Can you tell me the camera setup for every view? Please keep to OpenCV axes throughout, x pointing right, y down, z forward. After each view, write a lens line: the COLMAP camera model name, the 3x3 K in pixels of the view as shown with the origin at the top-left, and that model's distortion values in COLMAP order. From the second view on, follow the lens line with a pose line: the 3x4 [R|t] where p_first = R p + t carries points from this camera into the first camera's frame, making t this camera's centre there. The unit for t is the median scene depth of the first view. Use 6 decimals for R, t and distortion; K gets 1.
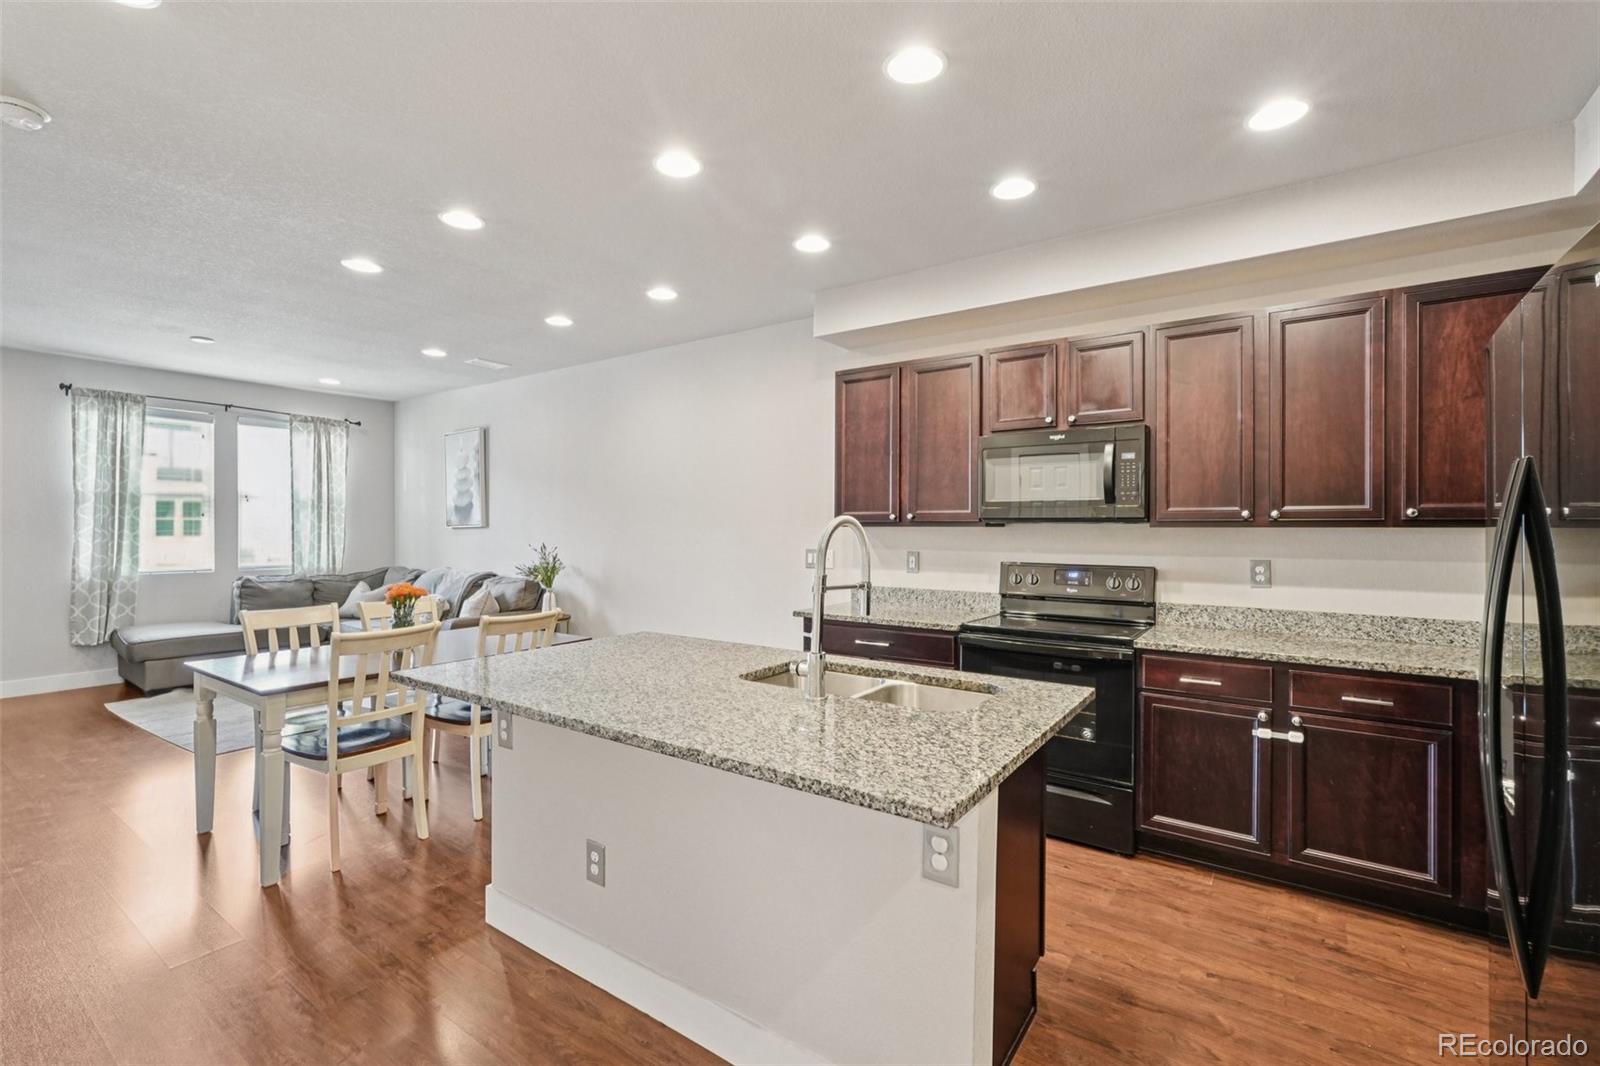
lens RADIAL K [[701.4, 0, 789.1], [0, 701.4, 528.7], [0, 0, 1]] dist [-0.009005, 0.003176]
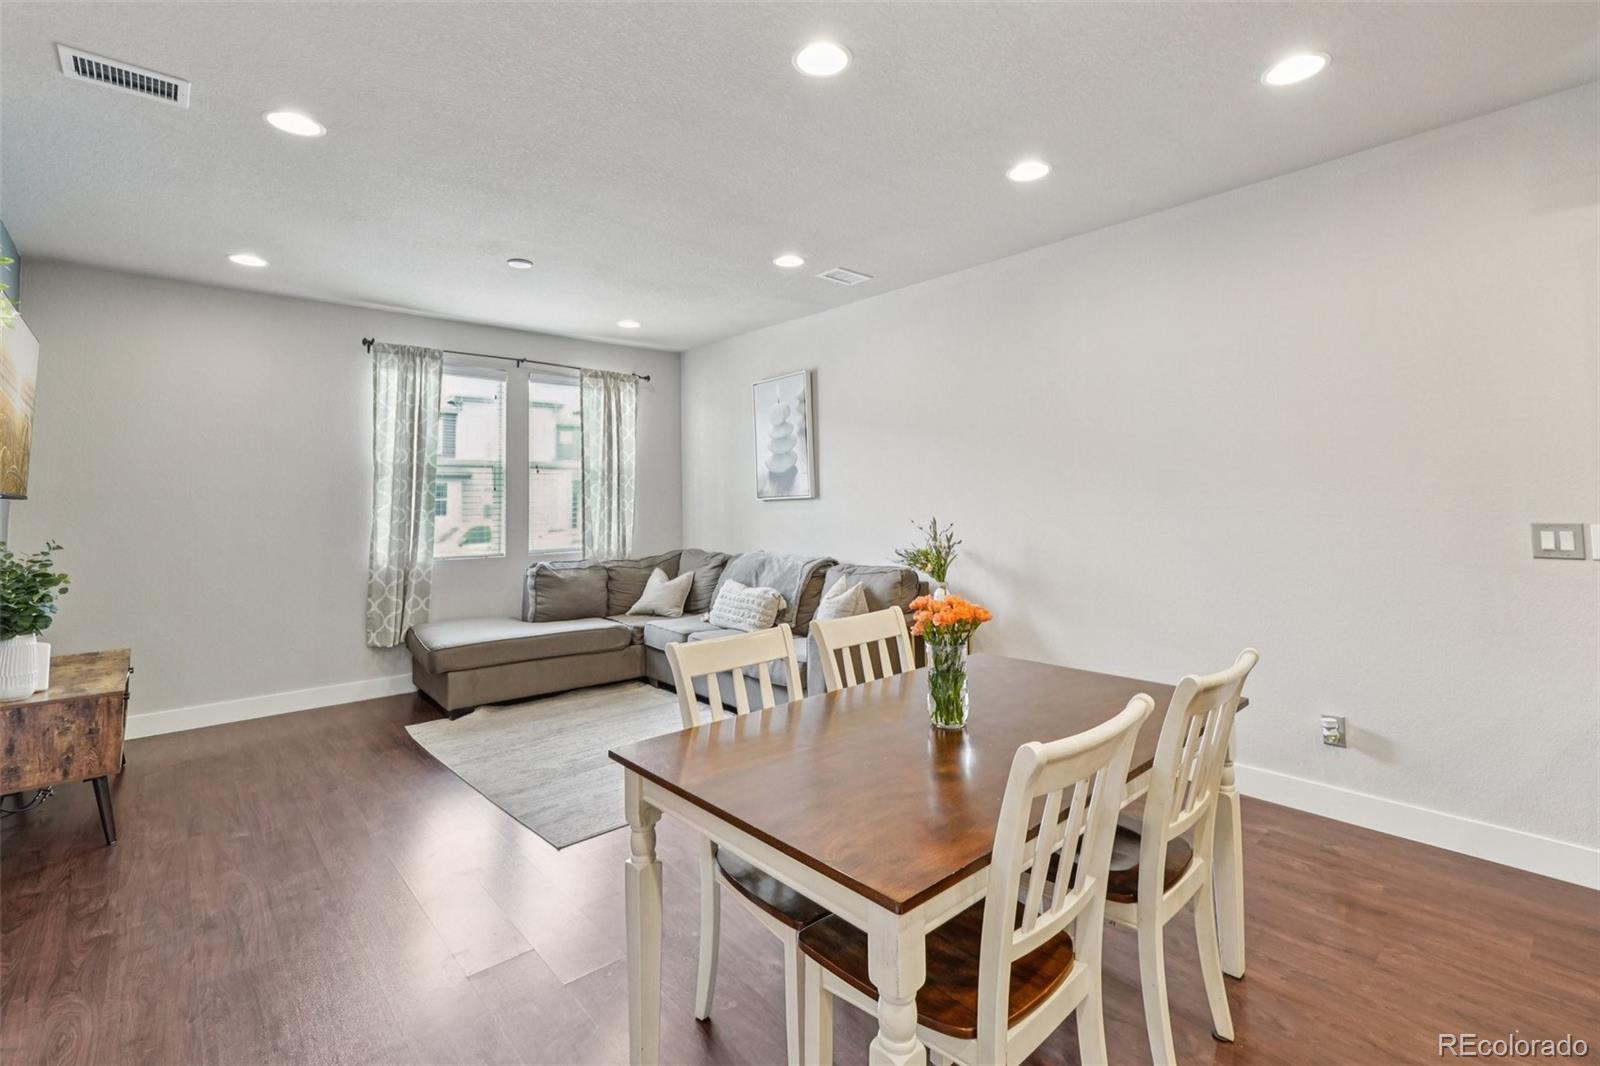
lens RADIAL K [[701.4, 0, 784.1], [0, 701.4, 458.6], [0, 0, 1]] dist [-0.009005, 0.003176]
pose [[0.974580, -0.029894, -0.222037, -0.549668], [0.016736, 0.998003, -0.060906, 0.001764], [0.223415, 0.055642, 0.973134, 0.444749]]
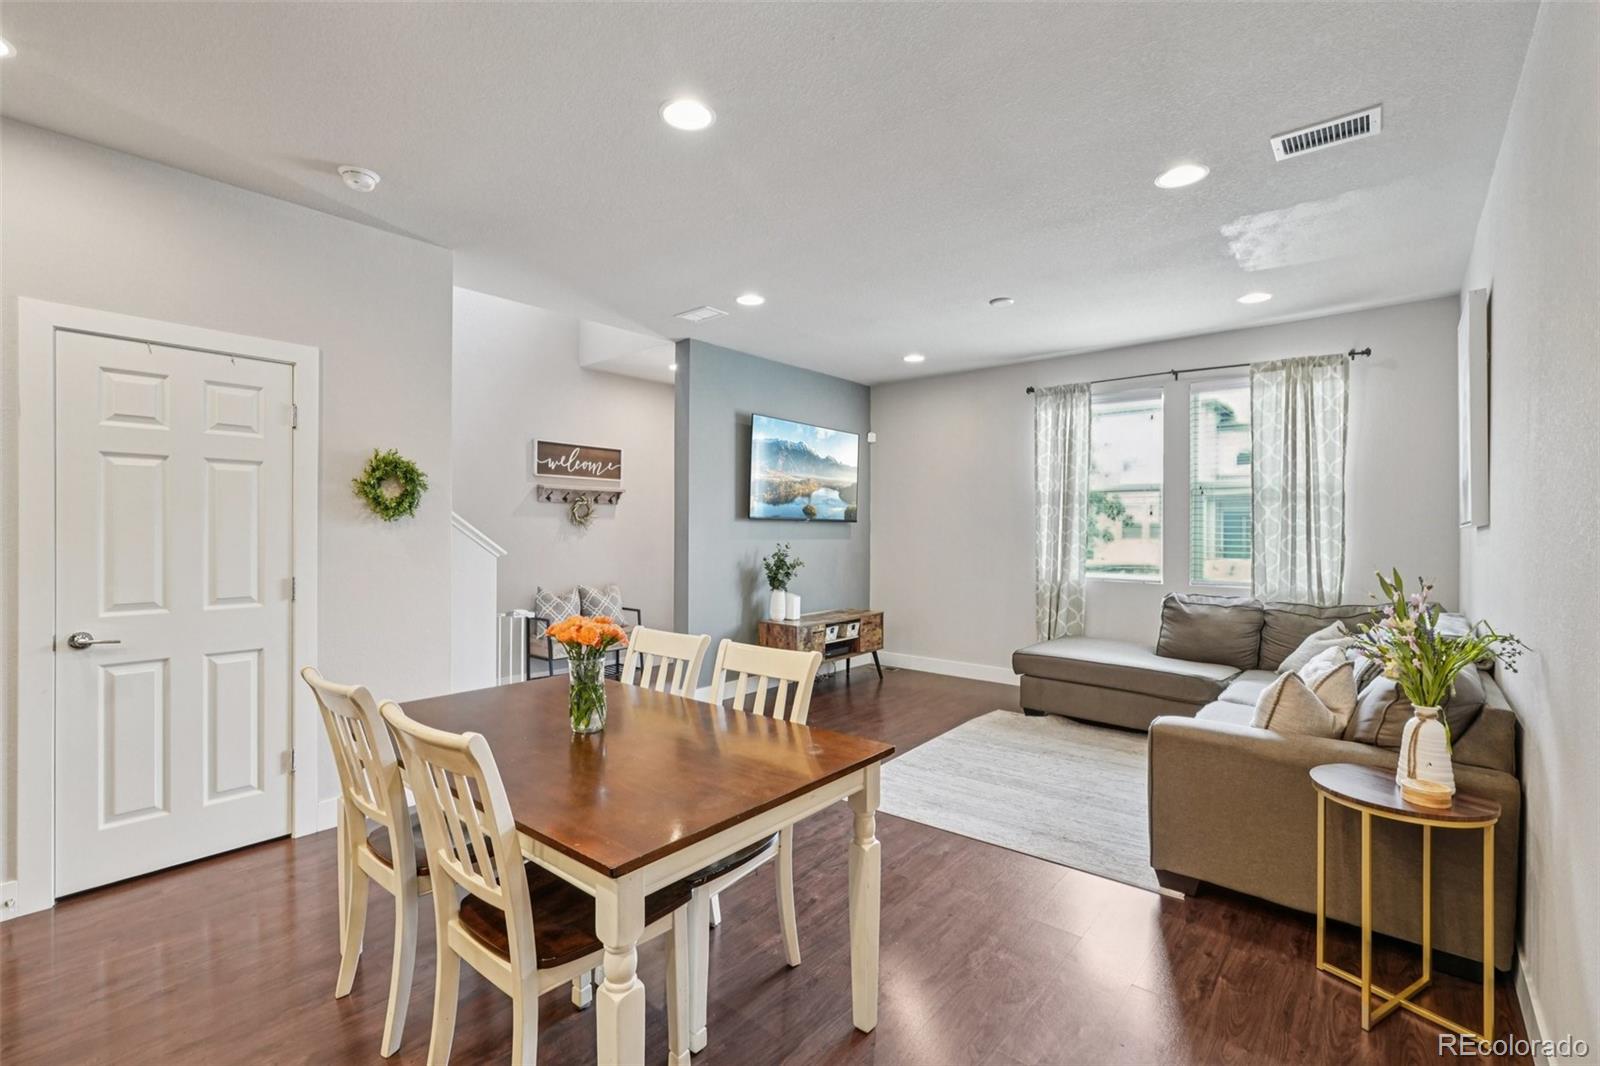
lens RADIAL K [[701.4, 0, 817.1], [0, 701.4, 533.2], [0, 0, 1]] dist [-0.009005, 0.003176]
pose [[-0.077495, 0.002786, -0.996989, 0.011898], [-0.004632, 0.999984, 0.003154, 0.005687], [0.996982, 0.004862, -0.077481, 1.198694]]
